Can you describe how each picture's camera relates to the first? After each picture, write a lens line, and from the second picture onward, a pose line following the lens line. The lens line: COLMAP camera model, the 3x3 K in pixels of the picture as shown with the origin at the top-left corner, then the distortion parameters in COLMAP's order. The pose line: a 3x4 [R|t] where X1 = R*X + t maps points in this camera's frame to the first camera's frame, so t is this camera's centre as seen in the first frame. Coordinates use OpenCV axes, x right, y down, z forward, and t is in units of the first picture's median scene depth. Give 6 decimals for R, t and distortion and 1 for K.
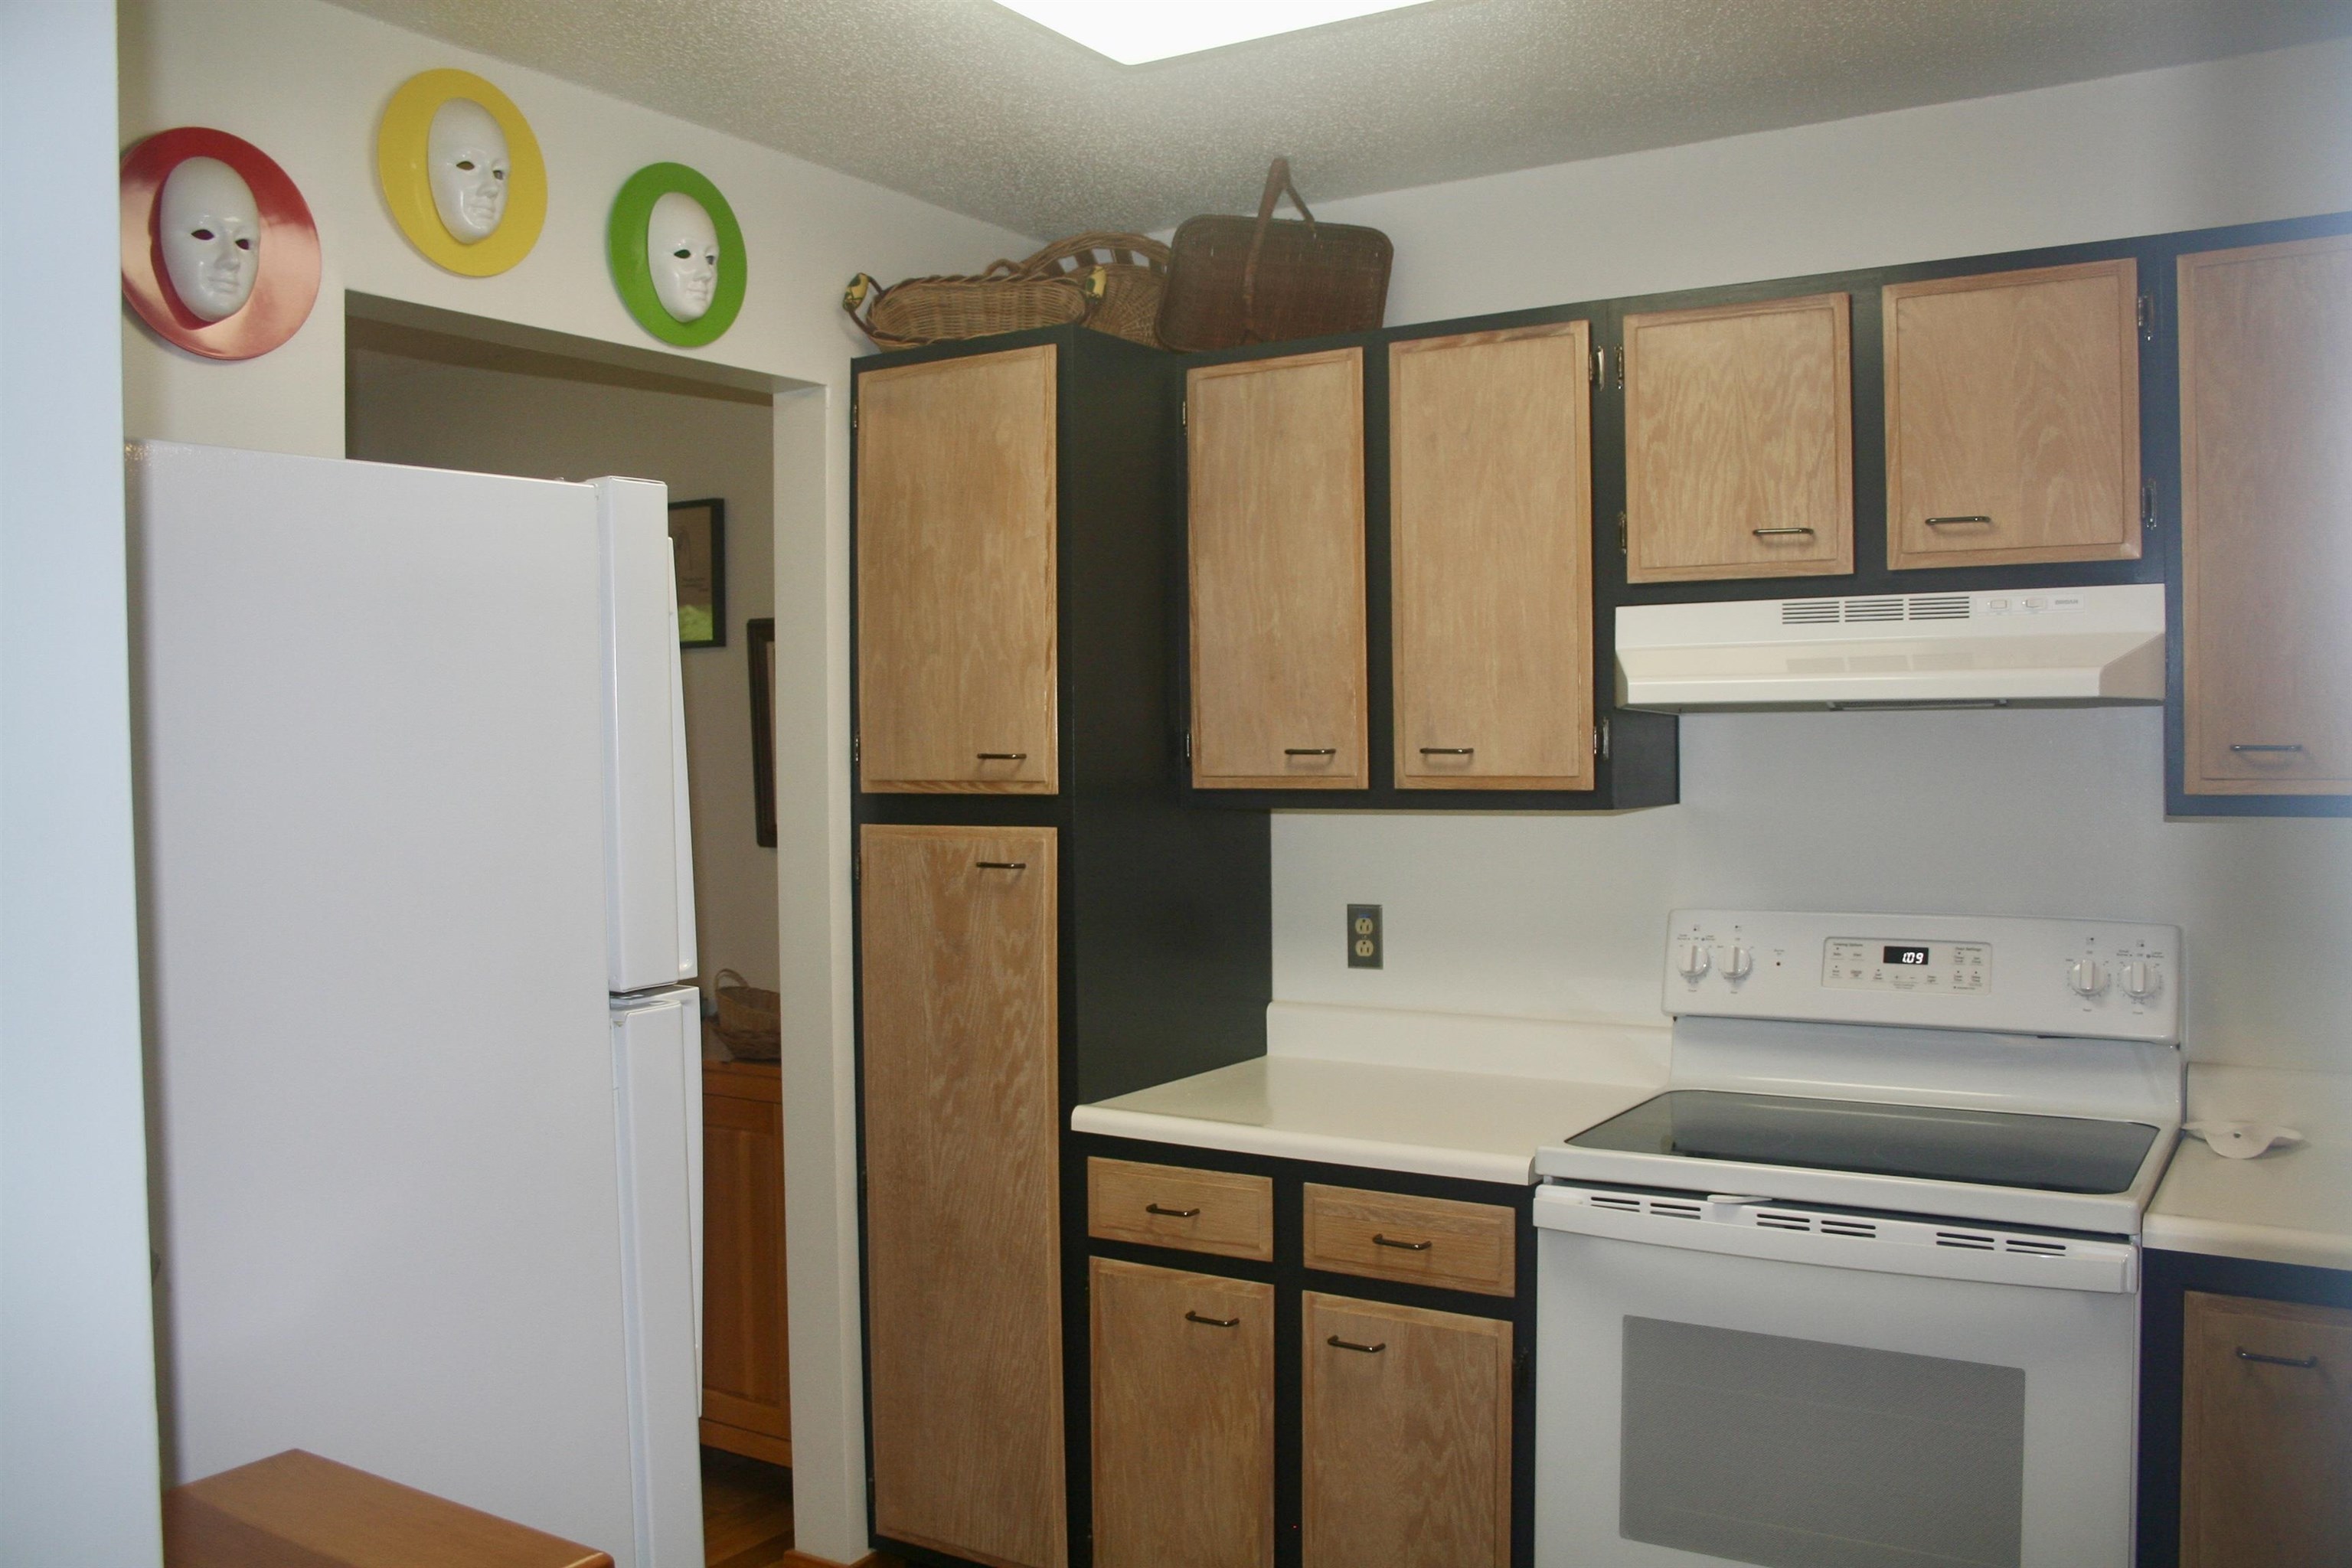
lens RADIAL K [[1985.4, 0, 1181.4], [0, 1985.4, 781.4], [0, 0, 1]] dist [-0.143717, 0.125364]
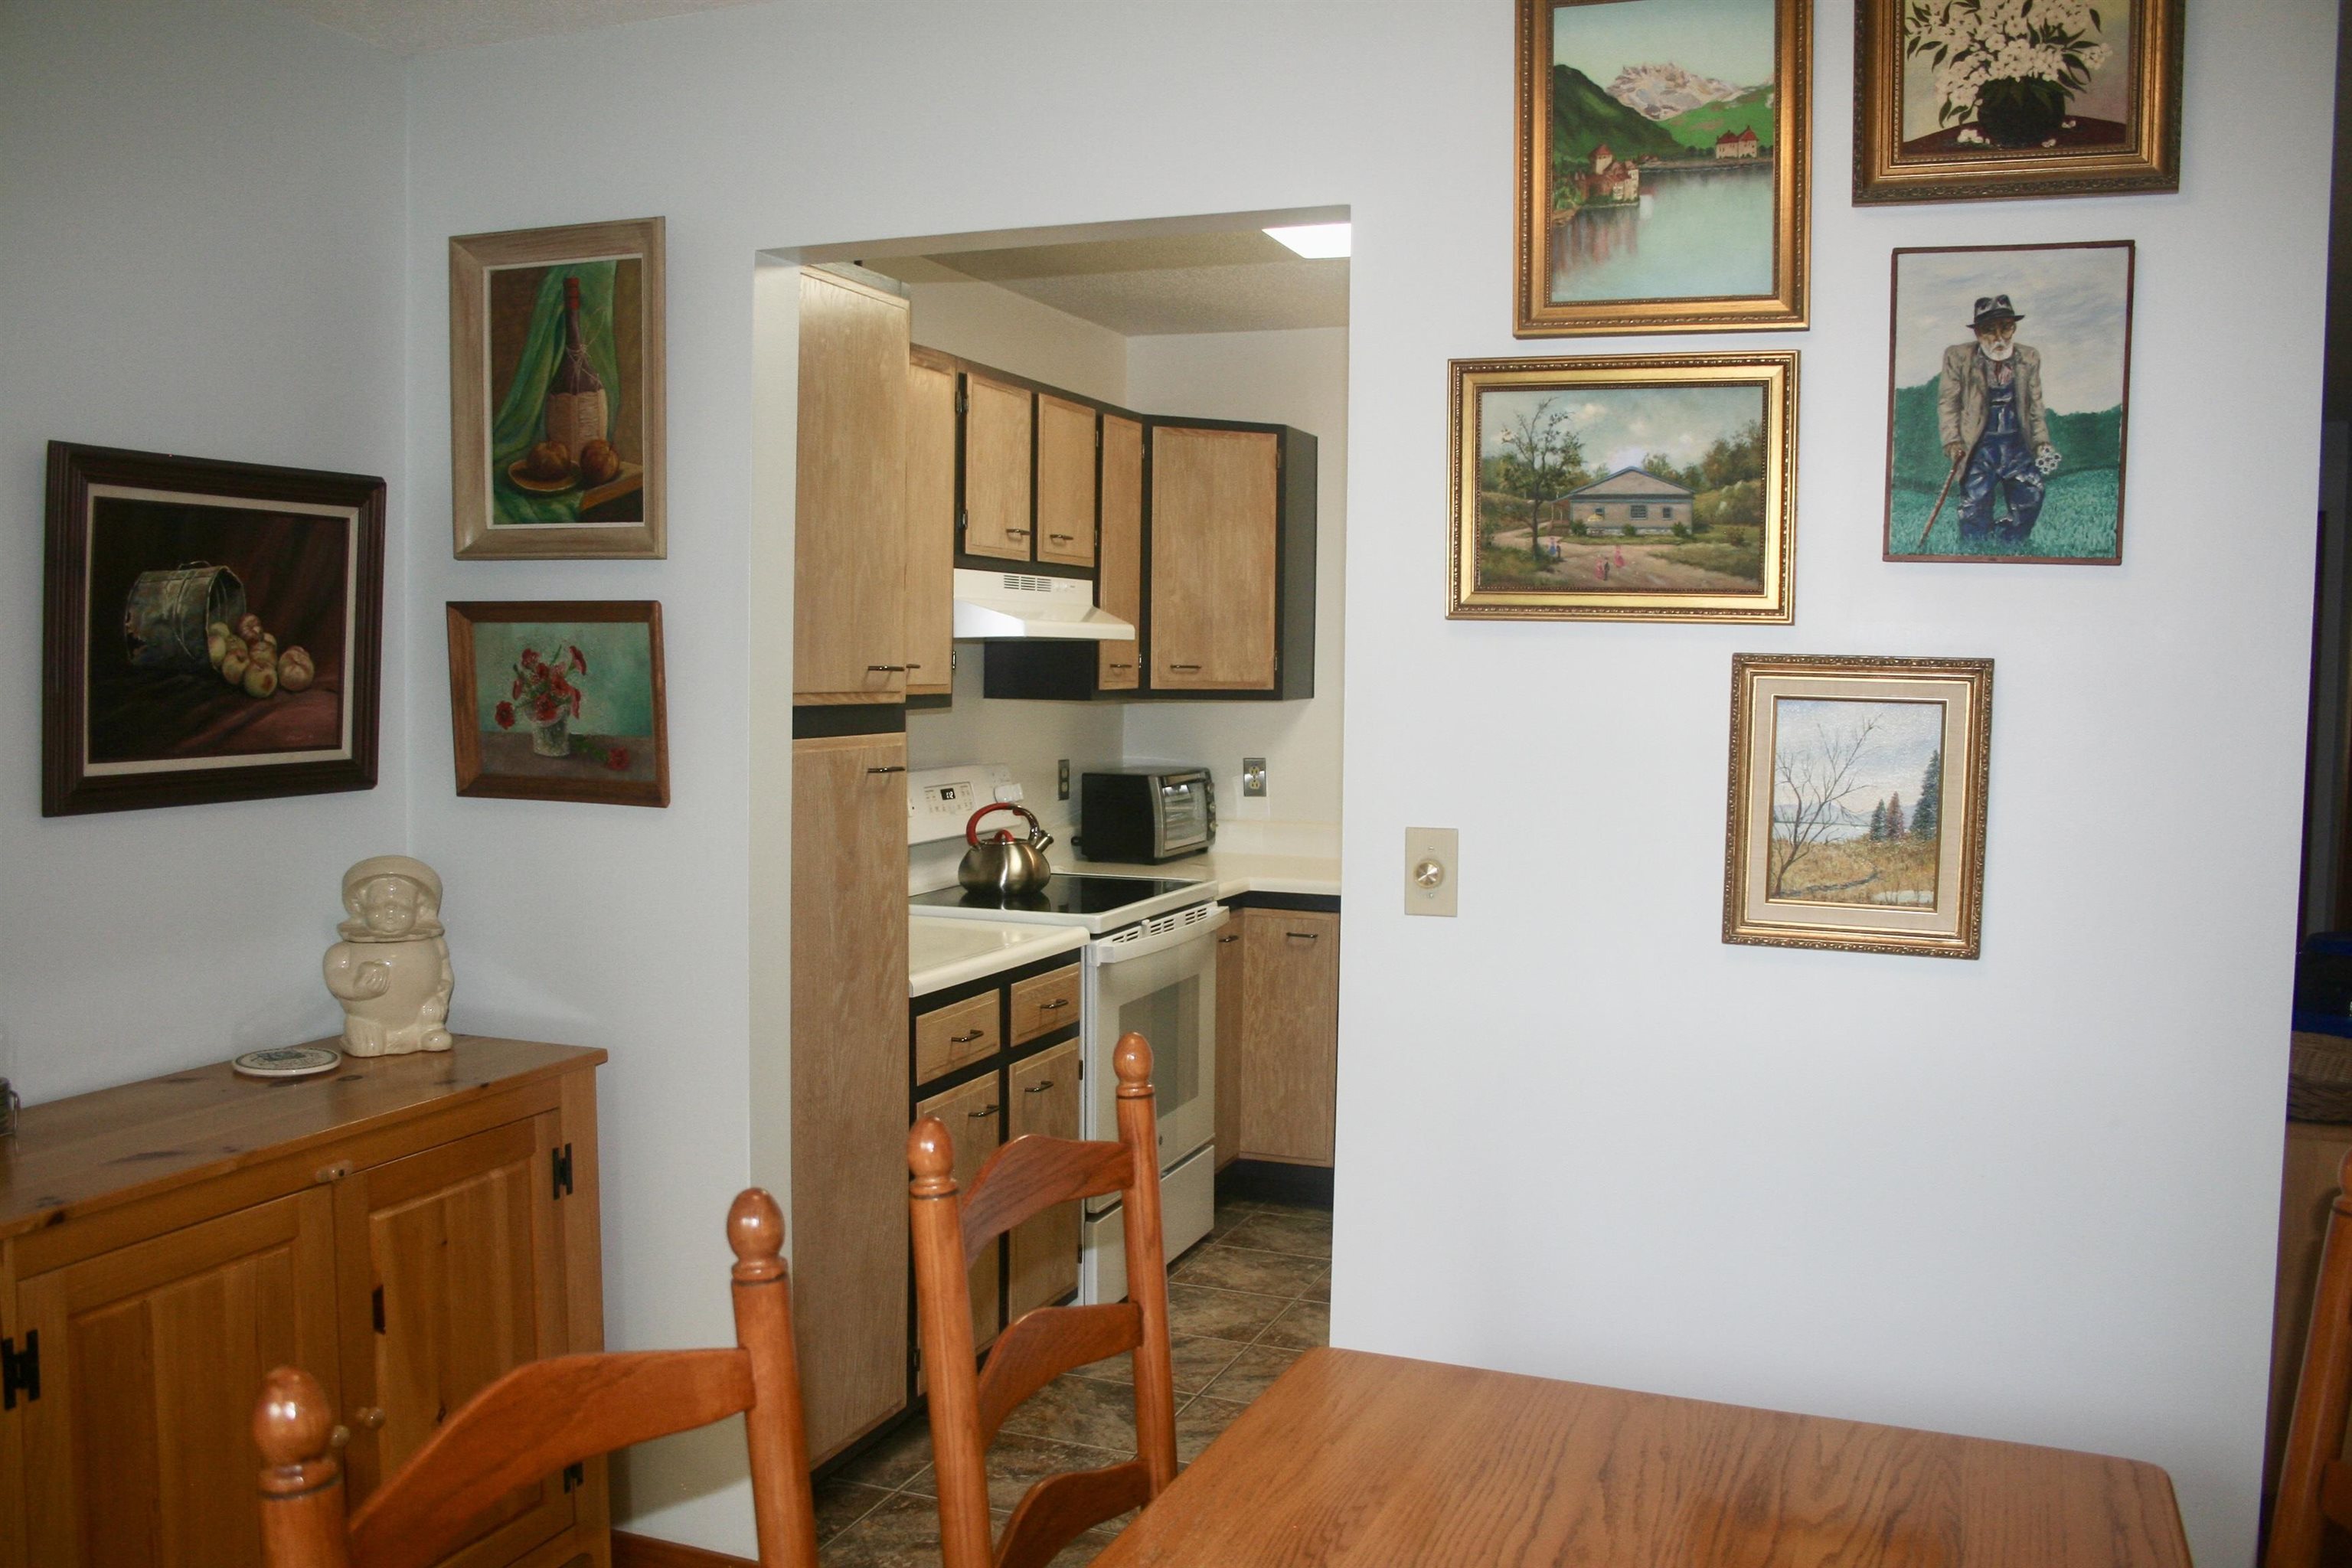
lens RADIAL K [[1985.4, 0, 1179.6], [0, 1985.4, 797.1], [0, 0, 1]] dist [-0.143717, 0.125364]
pose [[-0.199408, -0.060781, 0.978030, -1.329990], [0.011165, 0.997869, 0.064290, -0.011565], [-0.979853, 0.023740, -0.198304, 1.194207]]
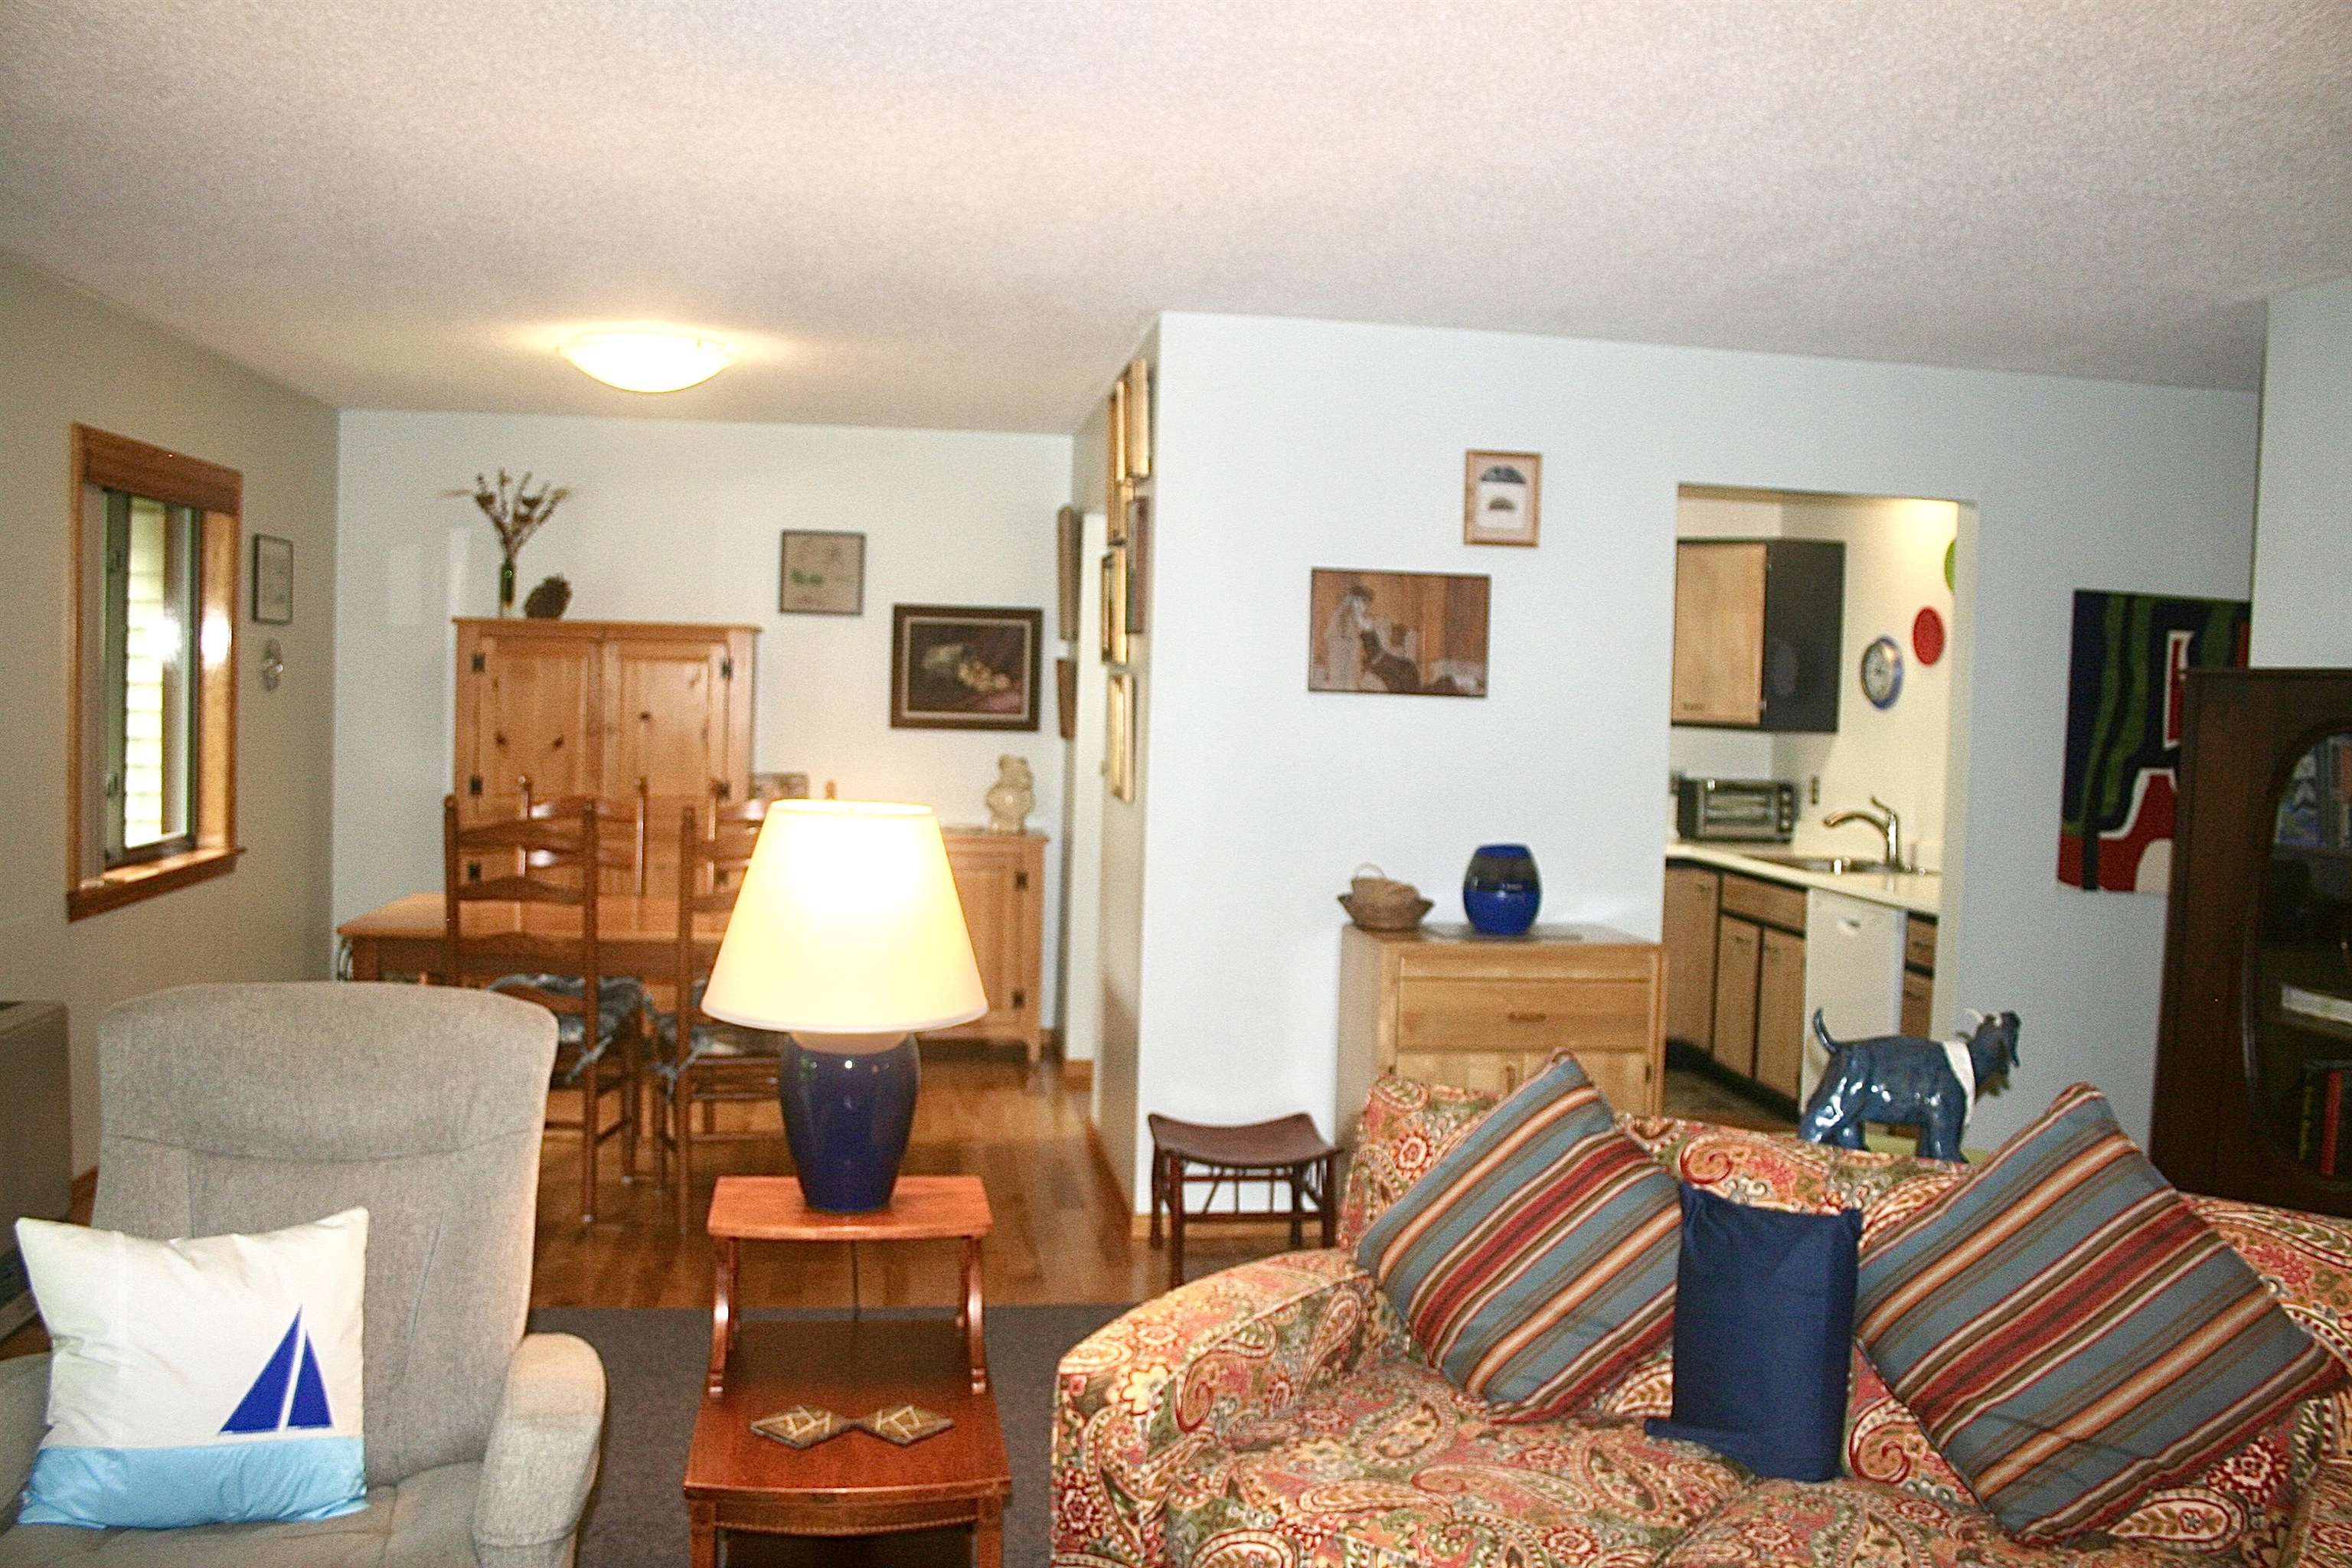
lens RADIAL K [[1963.6, 0, 1171.9], [0, 1963.6, 745.5], [0, 0, 1]] dist [-0.128403, 0.085003]
pose [[0.758757, 0.013729, 0.651229, -1.839545], [-0.027260, 0.999571, 0.010688, 0.033842], [-0.650803, -0.025862, 0.758806, -0.840934]]
